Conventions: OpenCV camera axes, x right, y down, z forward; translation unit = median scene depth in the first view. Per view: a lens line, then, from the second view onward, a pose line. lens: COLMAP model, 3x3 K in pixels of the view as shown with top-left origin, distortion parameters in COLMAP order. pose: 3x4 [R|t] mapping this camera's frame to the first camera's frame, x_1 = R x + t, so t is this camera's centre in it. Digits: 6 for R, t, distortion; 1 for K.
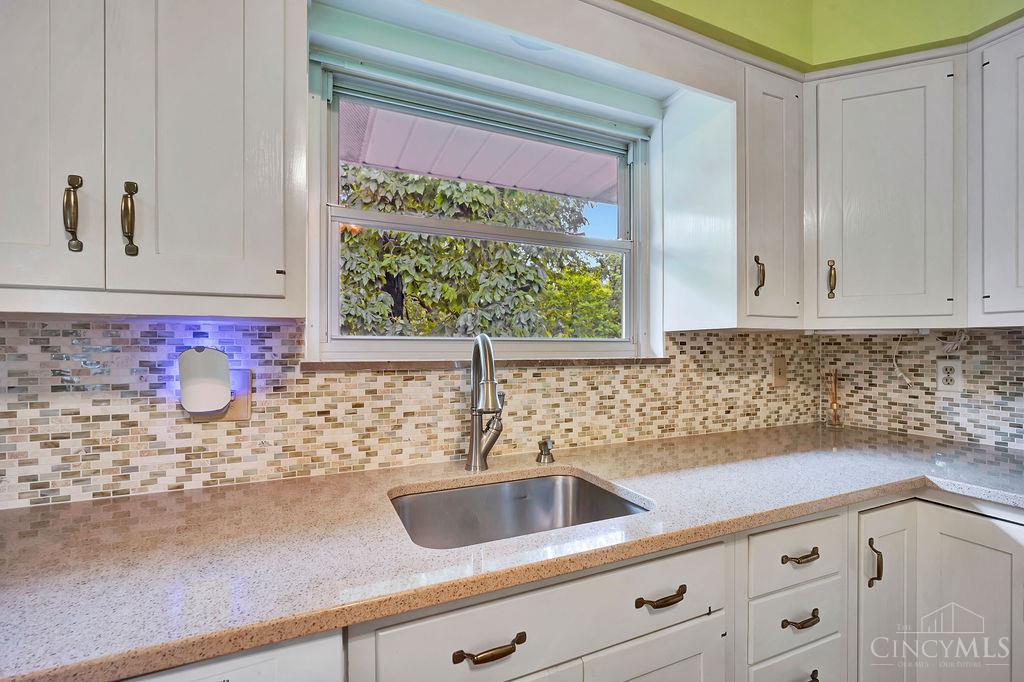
lens RADIAL K [[449.6, 0, 510.7], [0, 449.6, 350.3], [0, 0, 1]] dist [-0.008393, 0.000574]
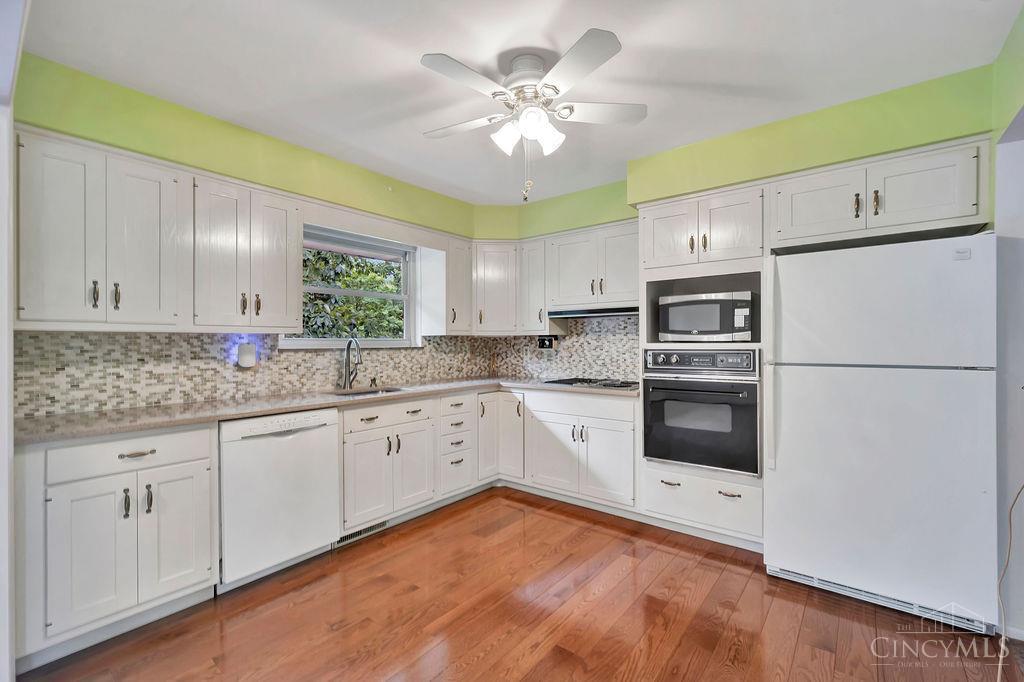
lens RADIAL K [[446.3, 0, 510.1], [0, 446.3, 341.3], [0, 0, 1]] dist [-0.003186, 0.000319]
pose [[0.890952, -0.002206, 0.454092, -0.327580], [0.005437, 0.999968, -0.005810, 0.005927], [-0.454064, 0.007645, 0.890936, -1.381403]]
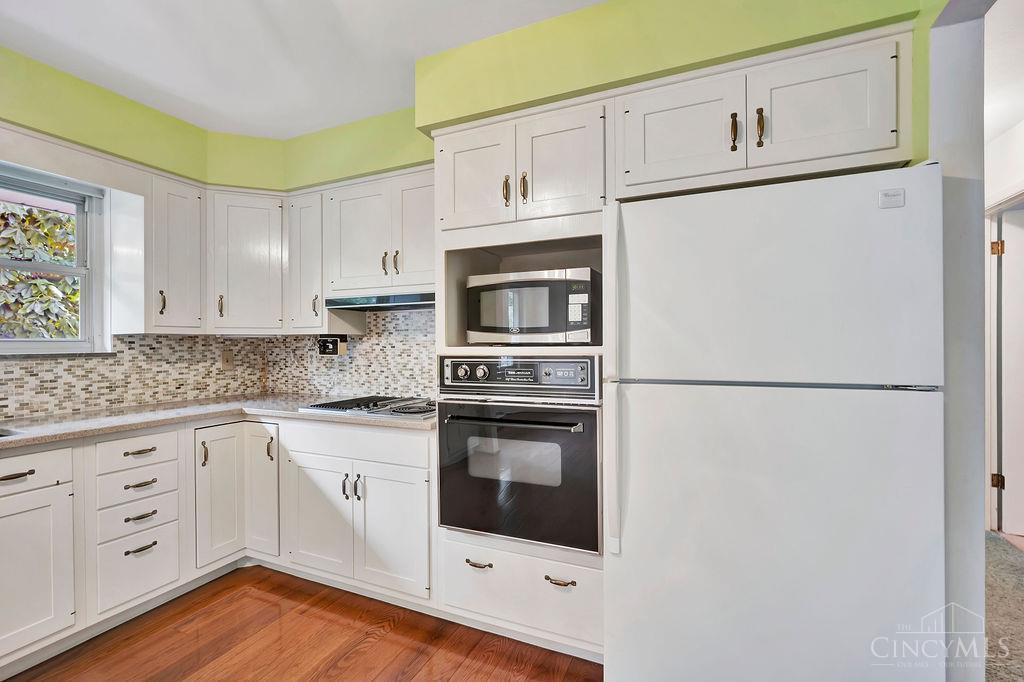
lens RADIAL K [[454.1, 0, 508.9], [0, 454.1, 343.4], [0, 0, 1]] dist [-0.004391, 0.000303]
pose [[0.747190, -0.002772, 0.664604, 0.347943], [0.007848, 0.999958, -0.004653, 0.004656], [-0.664564, 0.008693, 0.747181, -1.001401]]
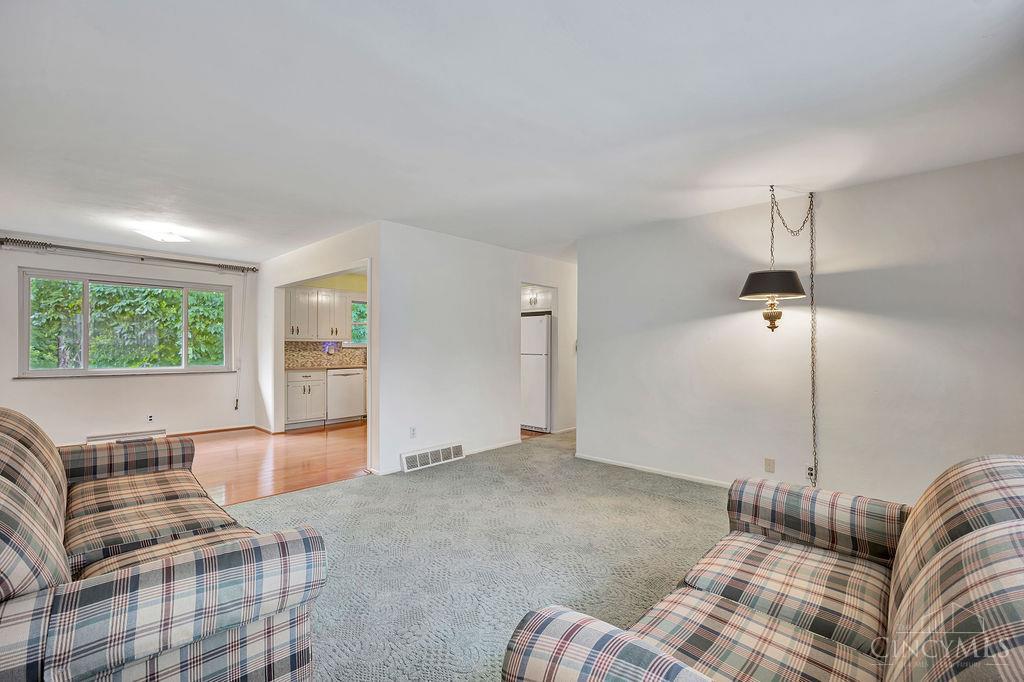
lens RADIAL K [[441.7, 0, 513.7], [0, 441.7, 343.9], [0, 0, 1]] dist [-0.002804, 0.000122]
pose [[0.918983, 0.008015, 0.394215, -0.525919], [-0.005619, 0.999958, -0.007231, 0.008762], [-0.394257, 0.004430, 0.918990, -4.505231]]
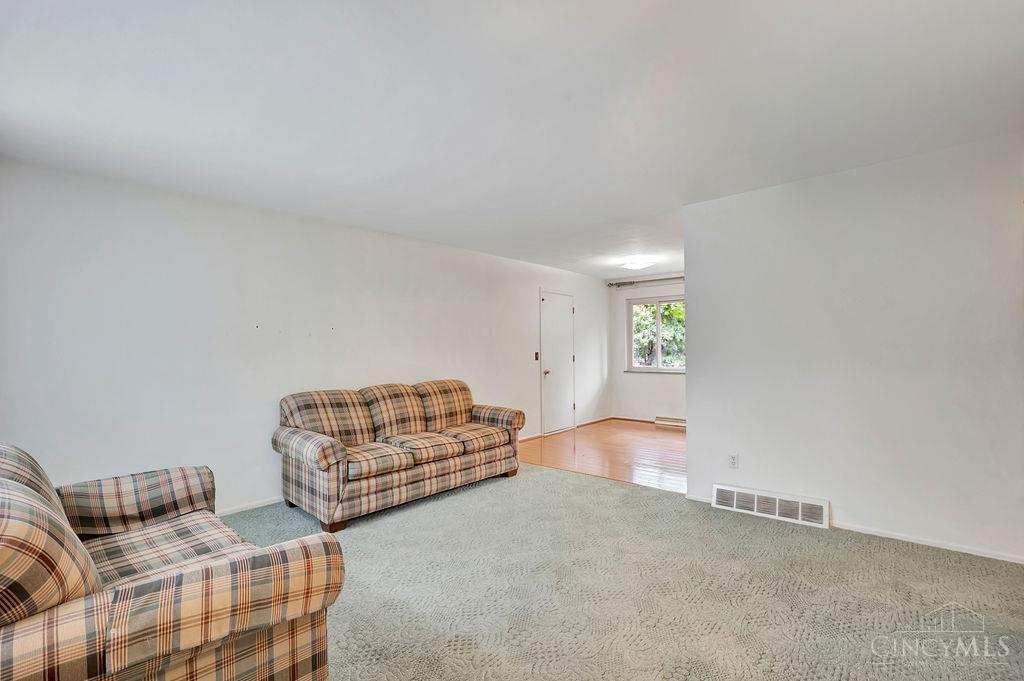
lens RADIAL K [[485.1, 0, 514.3], [0, 485.1, 344.0], [0, 0, 1]] dist [0.028230, -0.000154]
pose [[0.439866, -0.014724, -0.897943, 1.713519], [0.012491, 0.999869, -0.010276, -0.013614], [0.897976, -0.006696, 0.439993, -3.689924]]
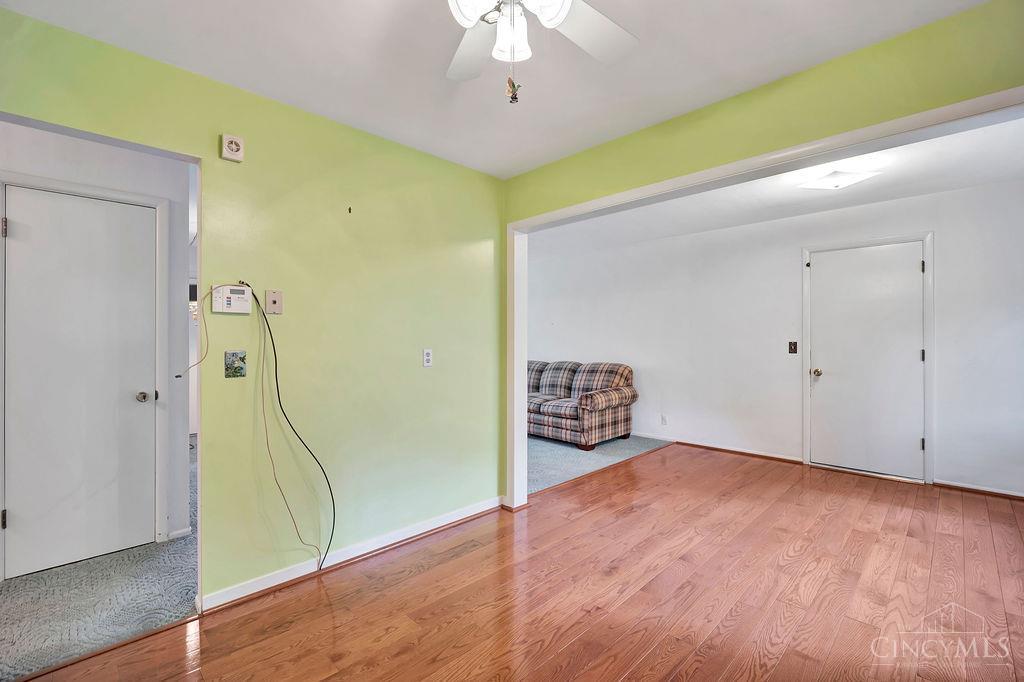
lens RADIAL K [[445.5, 0, 514.2], [0, 445.5, 349.4], [0, 0, 1]] dist [-0.003089, 0.000359]
pose [[-0.934900, 0.009671, -0.354781, 0.537797], [0.002027, 0.999758, 0.021911, -0.000134], [0.354907, 0.019765, -0.934693, 0.396323]]
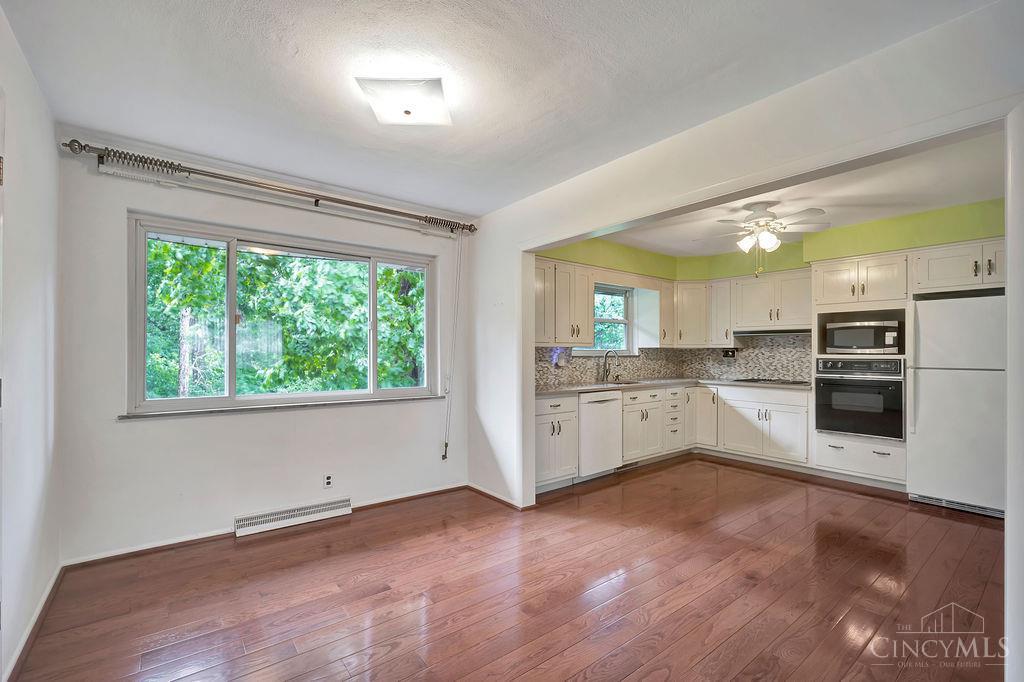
lens RADIAL K [[445.5, 0, 514.2], [0, 445.5, 349.4], [0, 0, 1]] dist [-0.003089, 0.000359]
pose [[0.968995, 0.004154, 0.247047, -1.526136], [-0.002162, 0.999963, -0.008331, 0.002684], [-0.247072, 0.007539, 0.968968, -2.228403]]
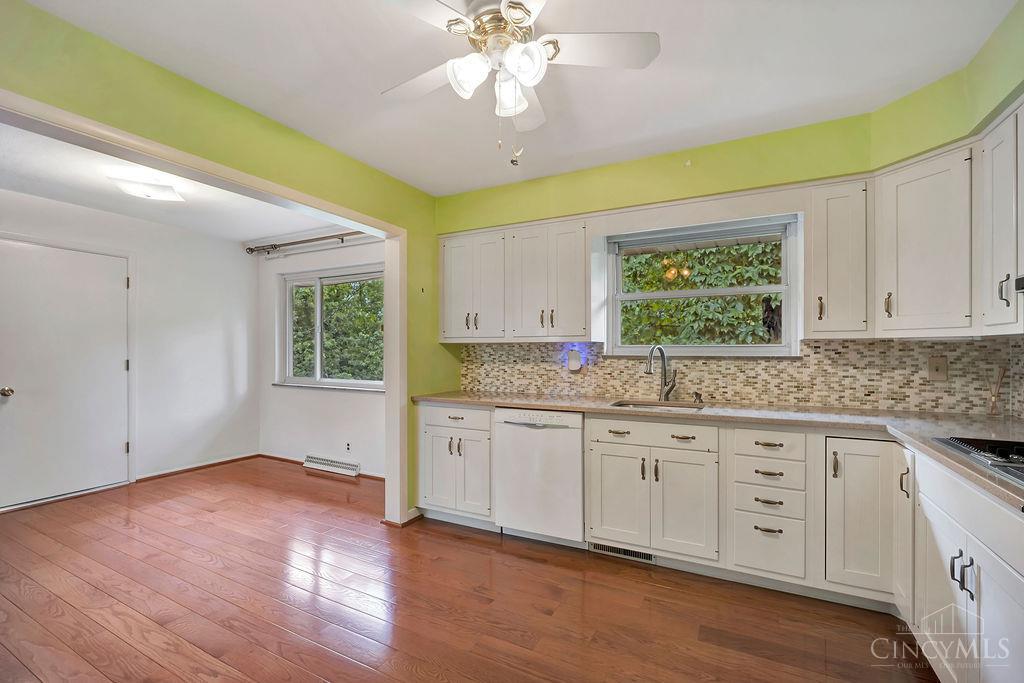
lens RADIAL K [[449.6, 0, 510.7], [0, 449.6, 350.8], [0, 0, 1]] dist [-0.008393, 0.000574]
pose [[0.615094, 0.001875, -0.788452, 1.039827], [-0.003013, 0.999995, 0.000027, 0.000718], [0.788448, 0.002359, 0.615096, -0.881192]]
